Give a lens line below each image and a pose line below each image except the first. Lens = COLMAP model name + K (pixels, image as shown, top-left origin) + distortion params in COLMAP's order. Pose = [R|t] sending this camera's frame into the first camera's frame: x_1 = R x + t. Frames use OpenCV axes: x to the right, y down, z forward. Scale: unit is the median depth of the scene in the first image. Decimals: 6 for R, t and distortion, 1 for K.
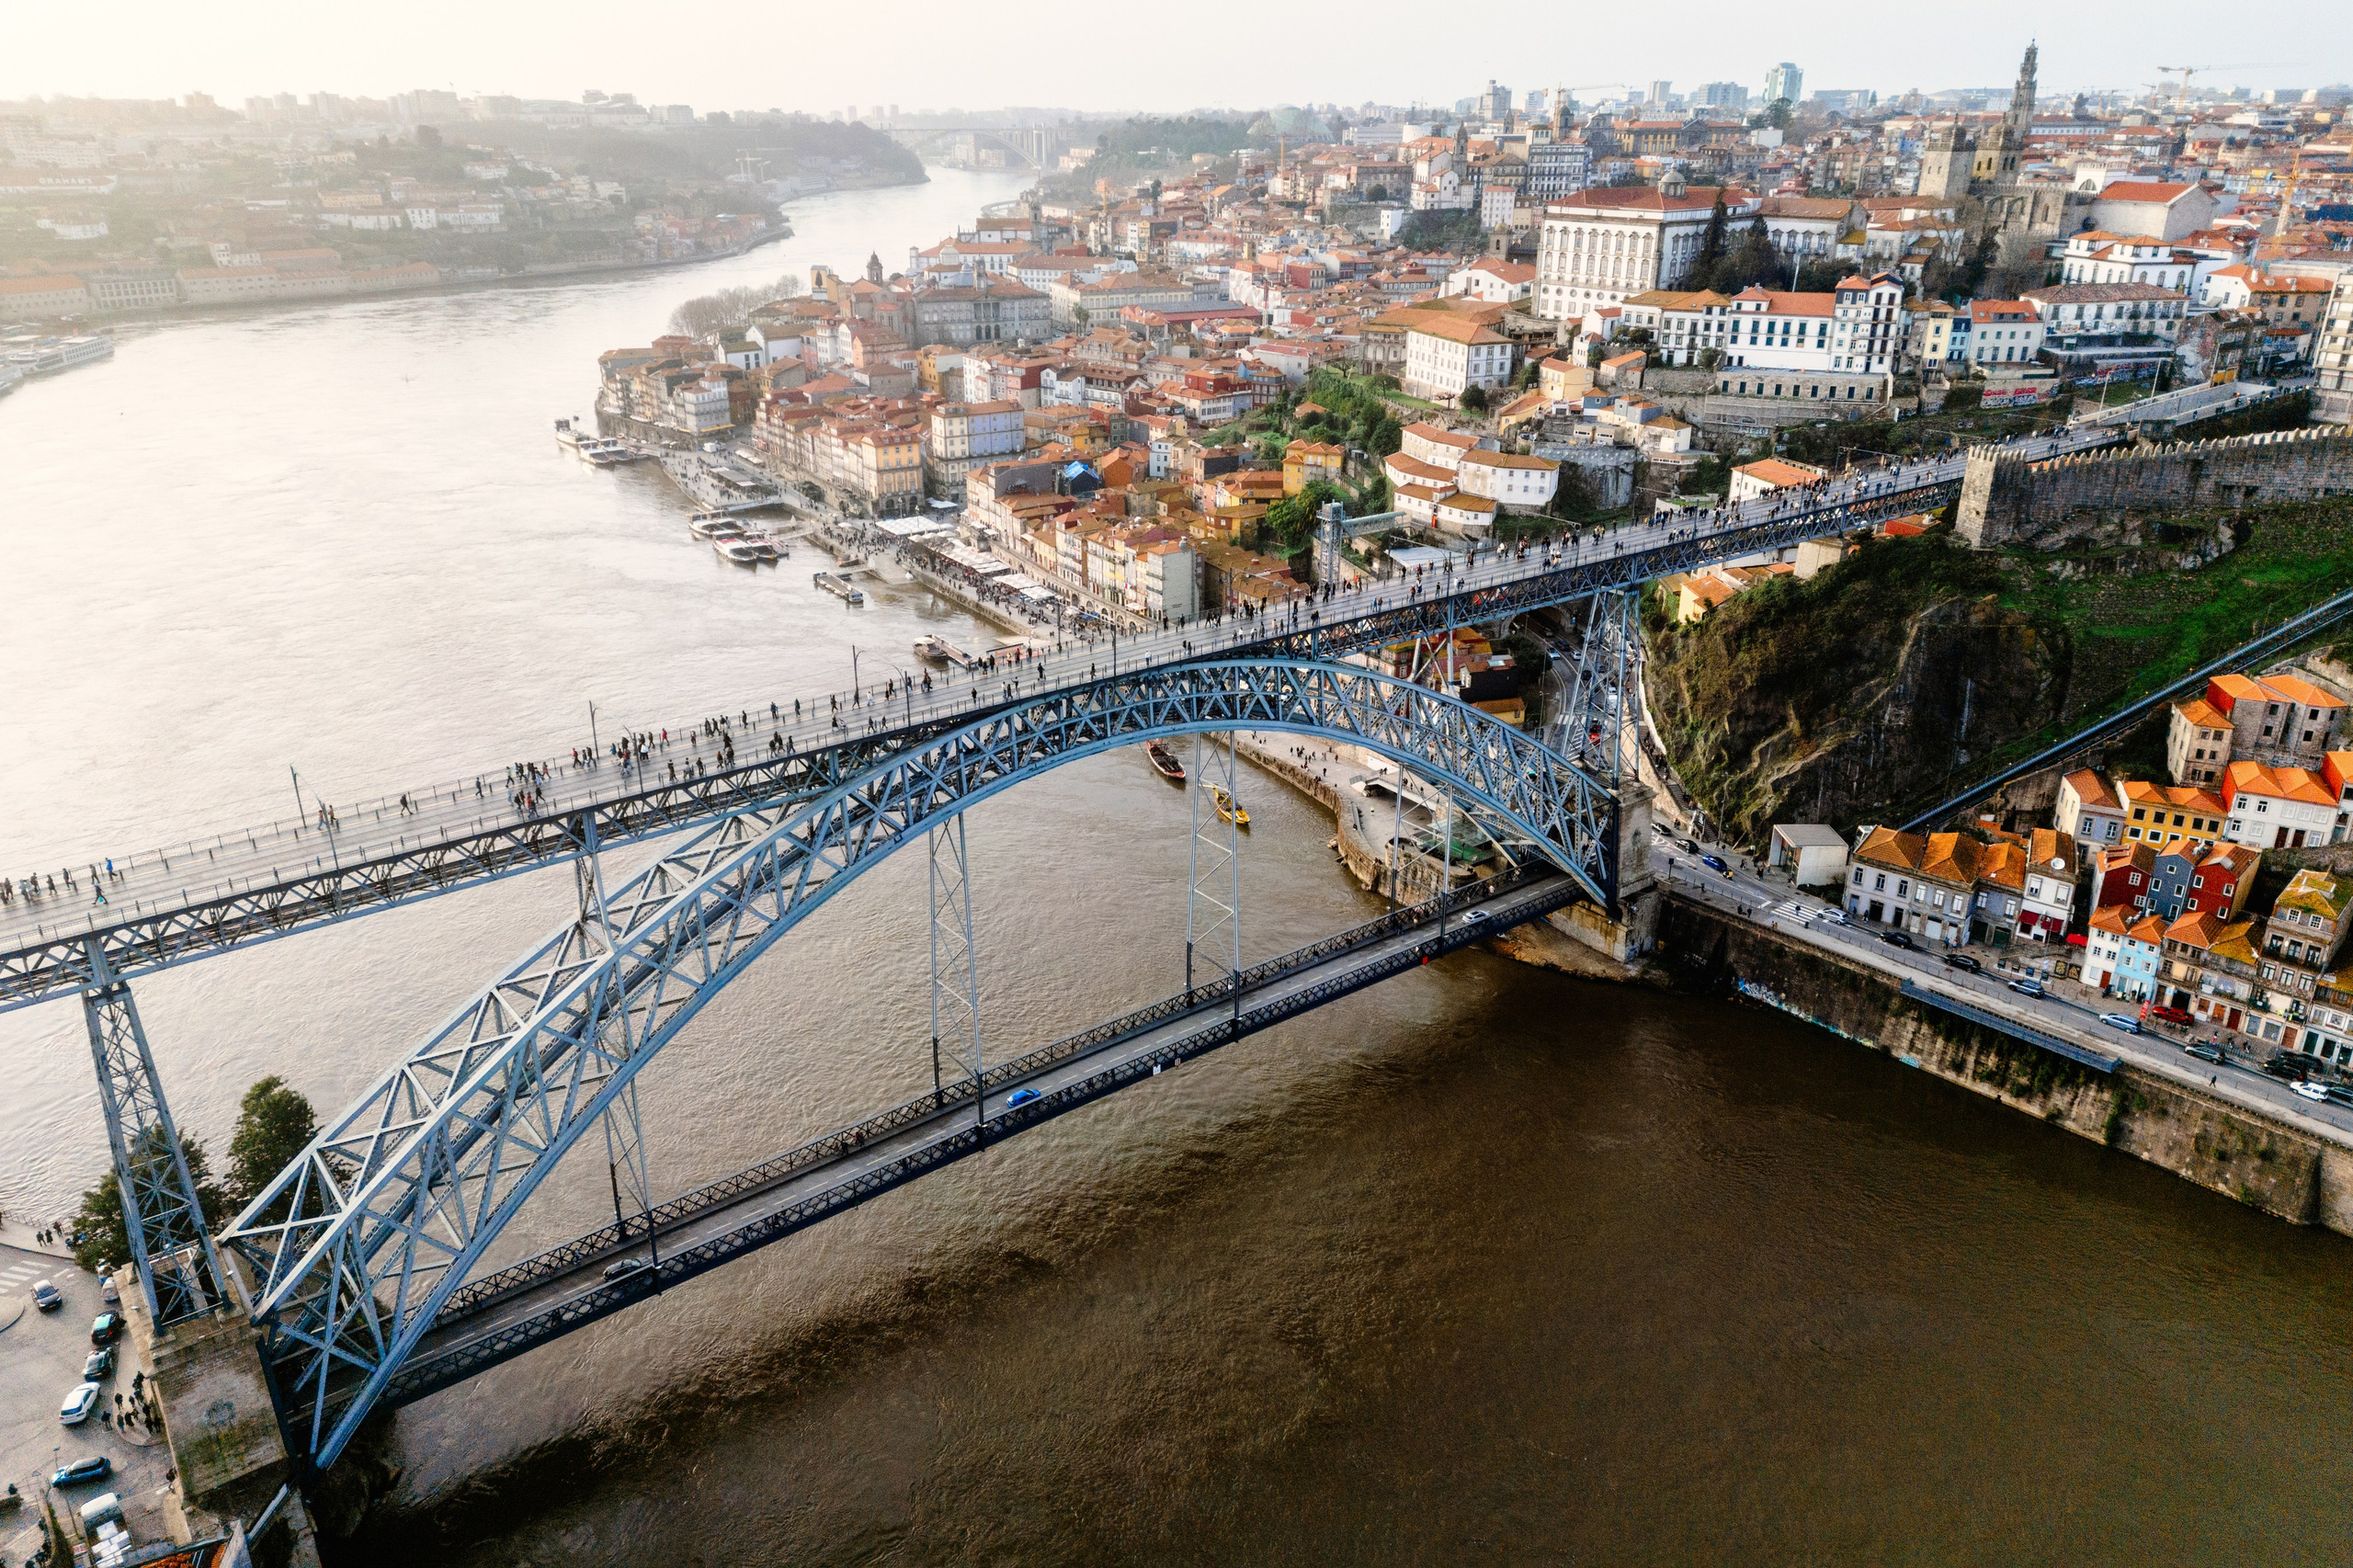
lens RADIAL K [[1642.0, 0, 1182.9], [0, 1642.0, 762.1], [0, 0, 1]] dist [0.089993, -0.106119]
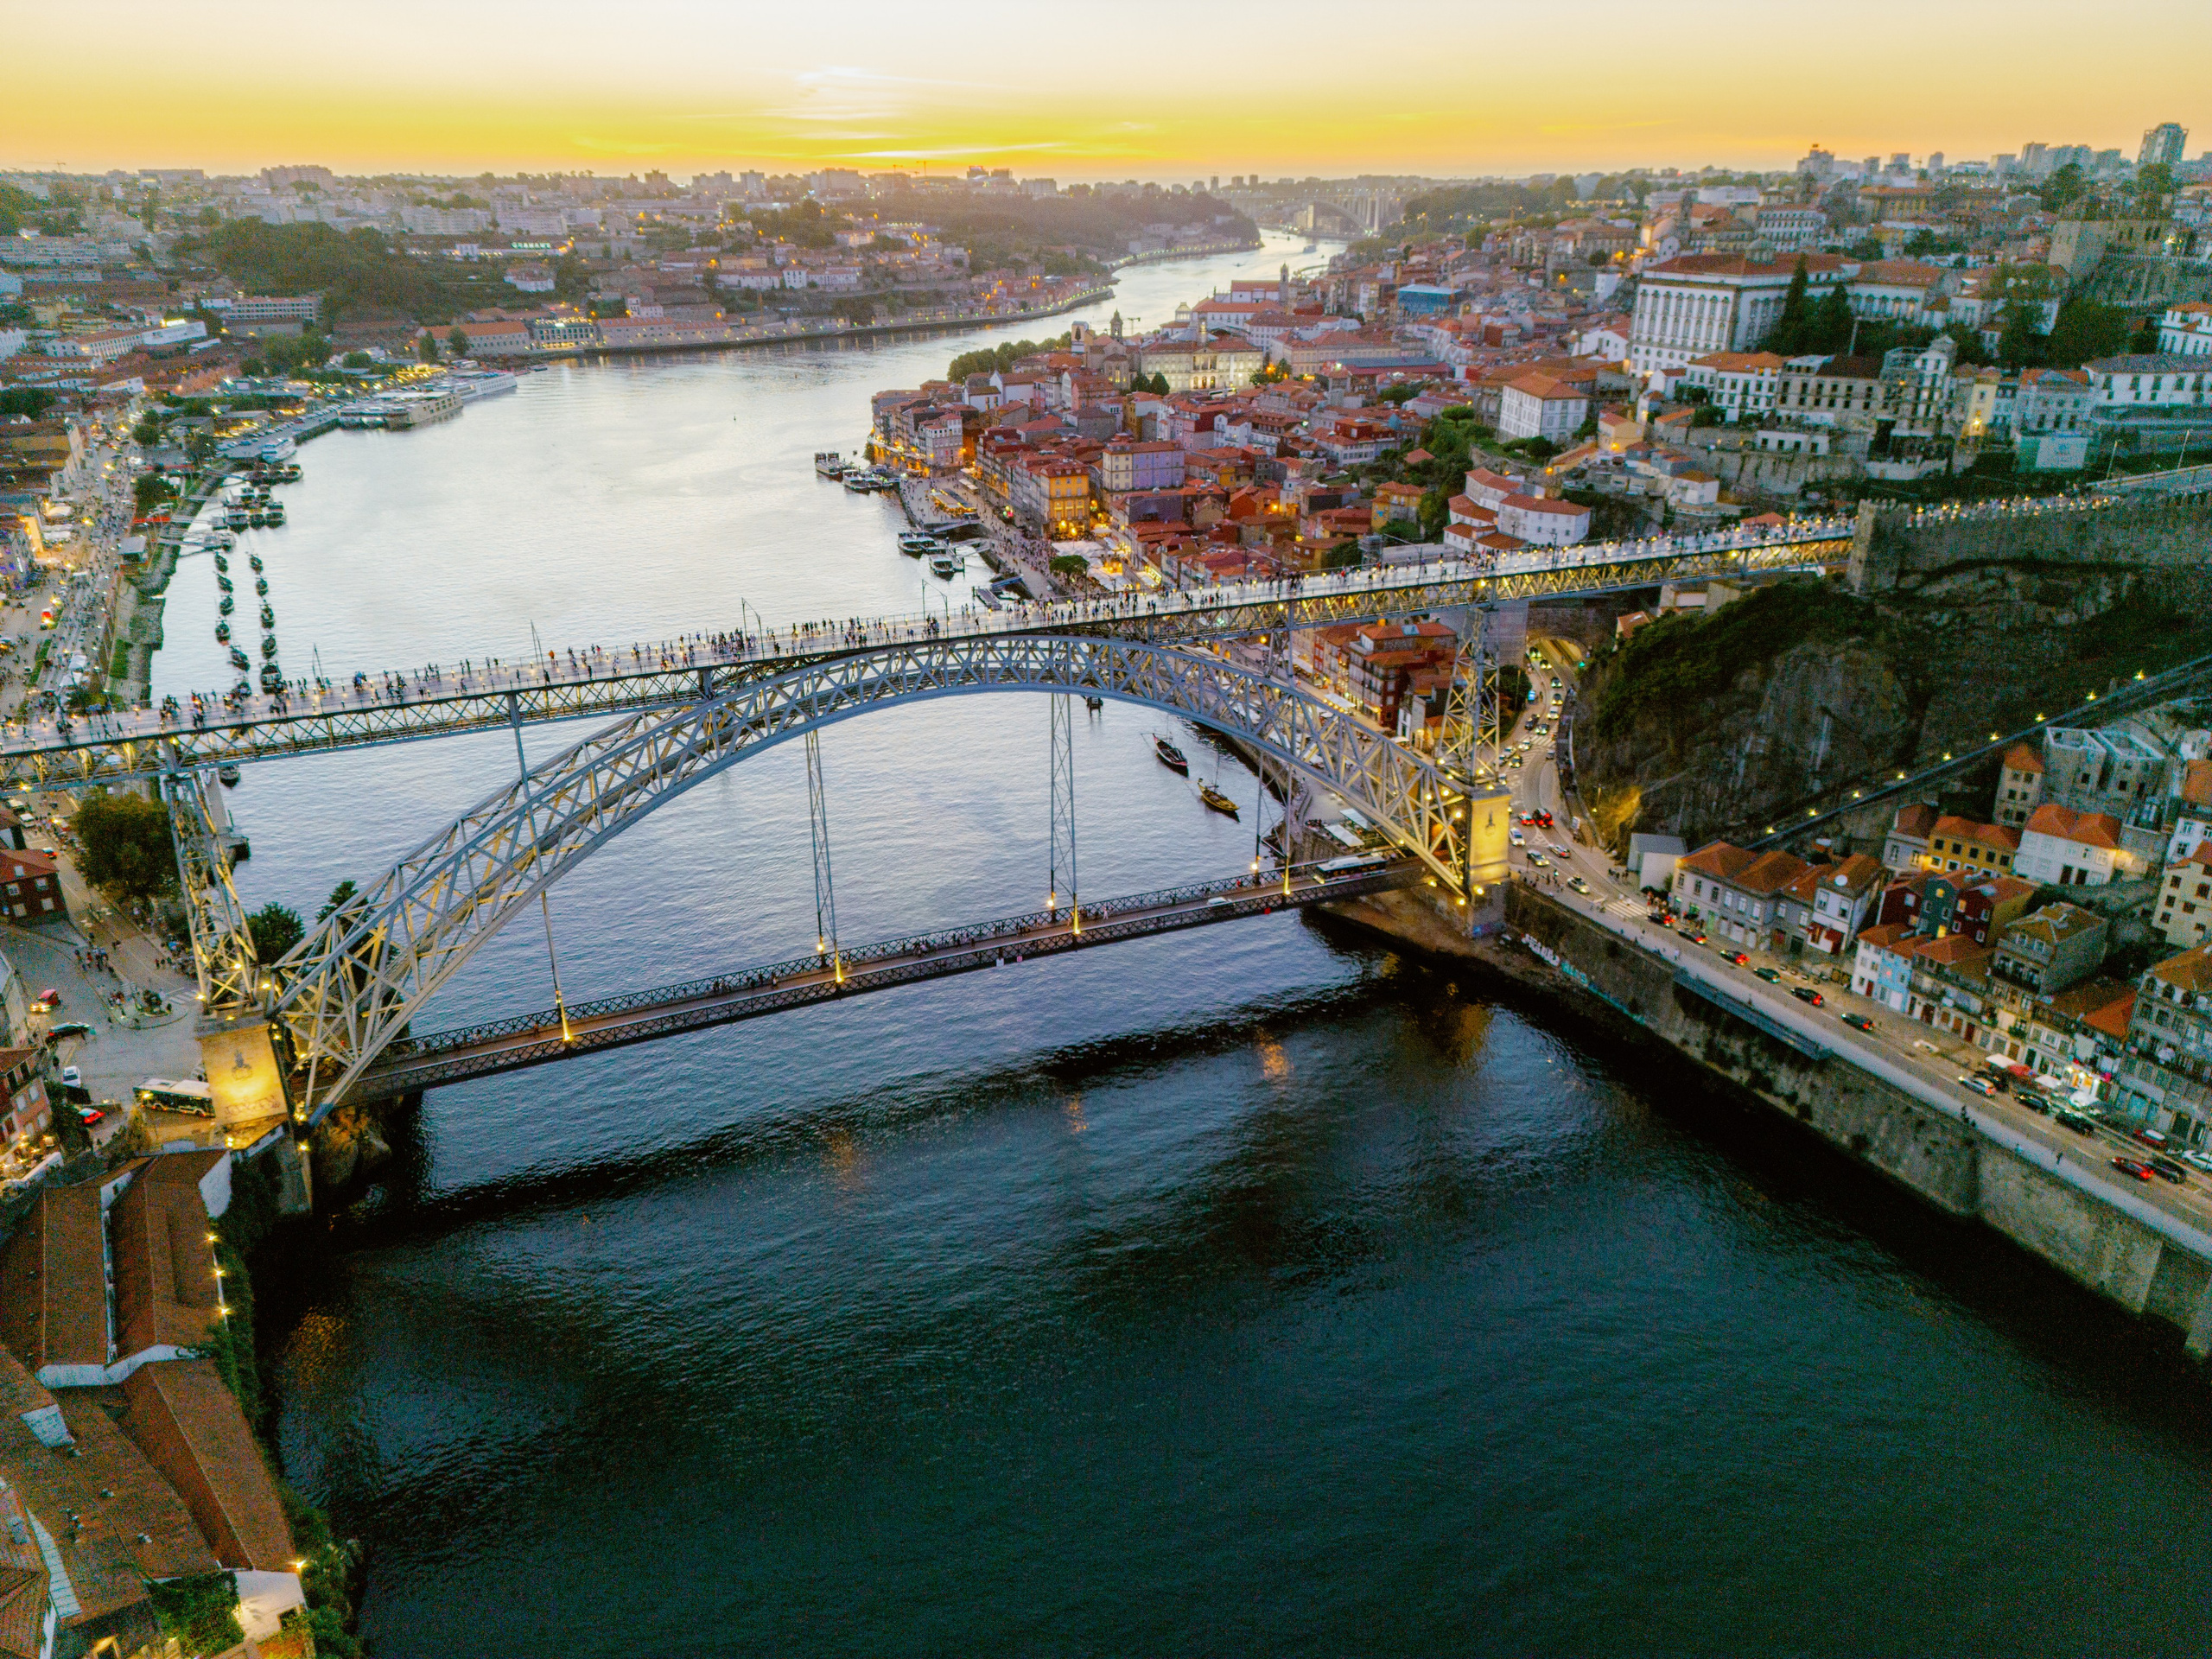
lens RADIAL K [[1539.9, 0, 1106.0], [0, 1539.9, 829.5], [0, 0, 1]] dist [0.050116, -0.042784]
pose [[0.967125, 0.092663, -0.236820, 0.167897], [-0.087108, 0.995624, 0.033836, 0.020002], [0.238919, -0.012094, 0.970964, -0.060361]]
